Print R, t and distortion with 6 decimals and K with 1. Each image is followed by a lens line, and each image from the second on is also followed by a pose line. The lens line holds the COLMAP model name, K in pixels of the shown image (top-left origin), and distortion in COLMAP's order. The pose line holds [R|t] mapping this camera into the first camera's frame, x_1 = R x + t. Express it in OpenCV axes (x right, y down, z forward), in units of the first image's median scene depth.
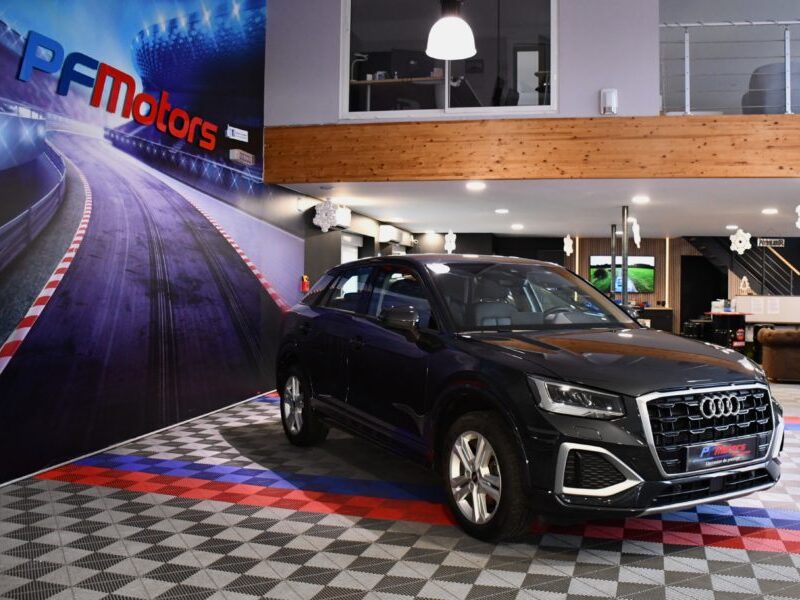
lens RADIAL K [[808.8, 0, 384.5], [0, 808.8, 300.4], [0, 0, 1]] dist [-0.118797, 0.091019]
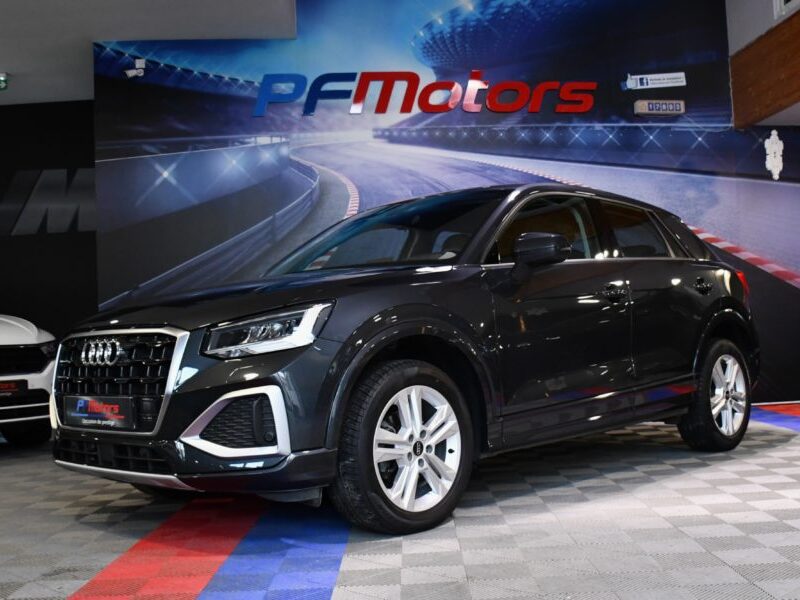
lens RADIAL K [[942.4, 0, 396.5], [0, 942.4, 341.7], [0, 0, 1]] dist [-0.132129, 0.030856]
pose [[0.312197, -0.015407, -0.949892, 0.813119], [0.023239, 0.999693, -0.008577, 0.080345], [0.949733, -0.019397, 0.312459, 0.578236]]
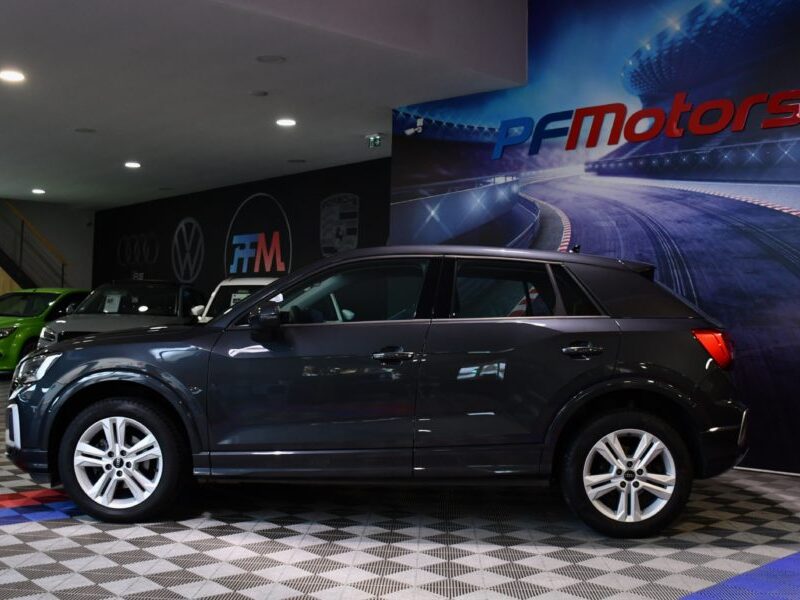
lens RADIAL K [[890.5, 0, 400.0], [0, 890.5, 300.0], [0, 0, 1]] dist [-0.111536, 0.032331]
pose [[-0.481776, -0.037183, -0.875505, 0.809911], [-0.041931, 0.998933, -0.019351, 0.012349], [0.875291, 0.027388, -0.482821, 1.284891]]
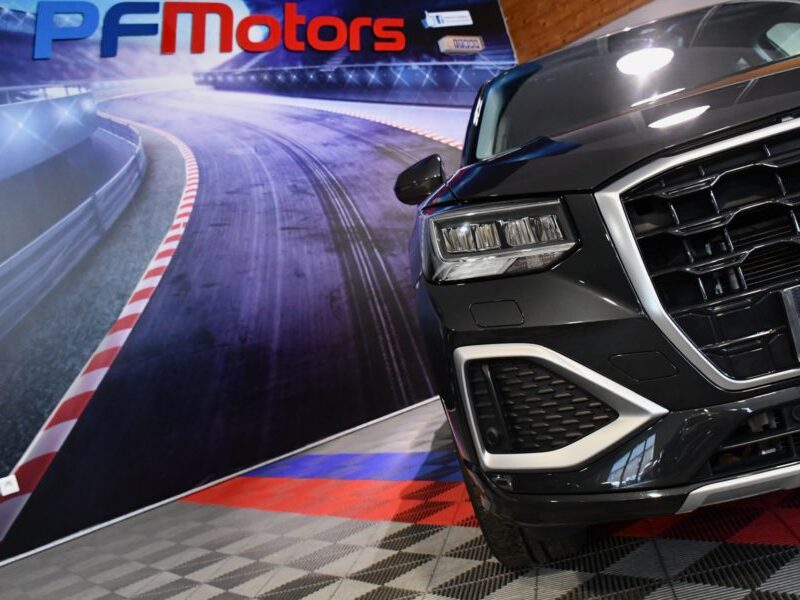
lens RADIAL K [[851.1, 0, 371.4], [0, 851.1, 314.0], [0, 0, 1]] dist [-0.153556, 0.118443]
pose [[0.757171, -0.223949, -0.613628, 0.248337], [0.263839, 0.964207, -0.026339, 0.089951], [0.597563, -0.141956, 0.789156, 0.359025]]
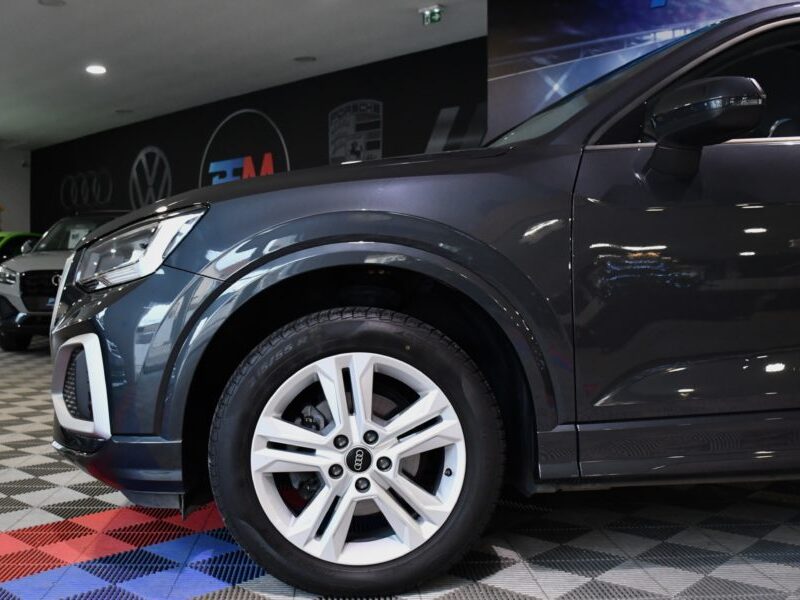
lens RADIAL K [[851.1, 0, 371.4], [0, 851.1, 314.0], [0, 0, 1]] dist [-0.153556, 0.118443]
pose [[-0.408221, 0.025033, -0.912540, 0.561067], [-0.020184, 0.999132, 0.036438, 0.077530], [0.912660, 0.033293, -0.407361, 0.875633]]
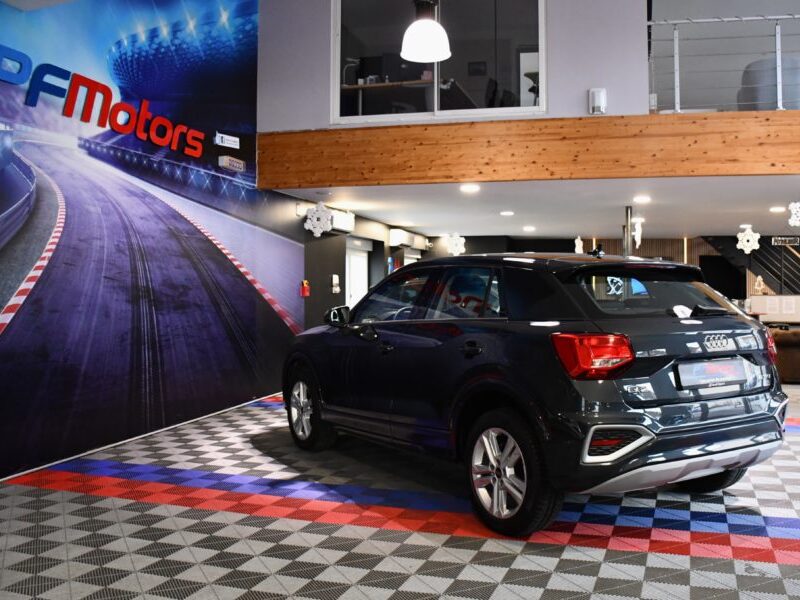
lens RADIAL K [[809.3, 0, 400.0], [0, 809.3, 300.0], [0, 0, 1]] dist [-0.122656, 0.103359]
pose [[0.999443, -0.011410, -0.031368, 0.080987], [0.011239, 0.999921, -0.005632, 0.000655], [0.031429, 0.005276, 0.999492, 0.002722]]
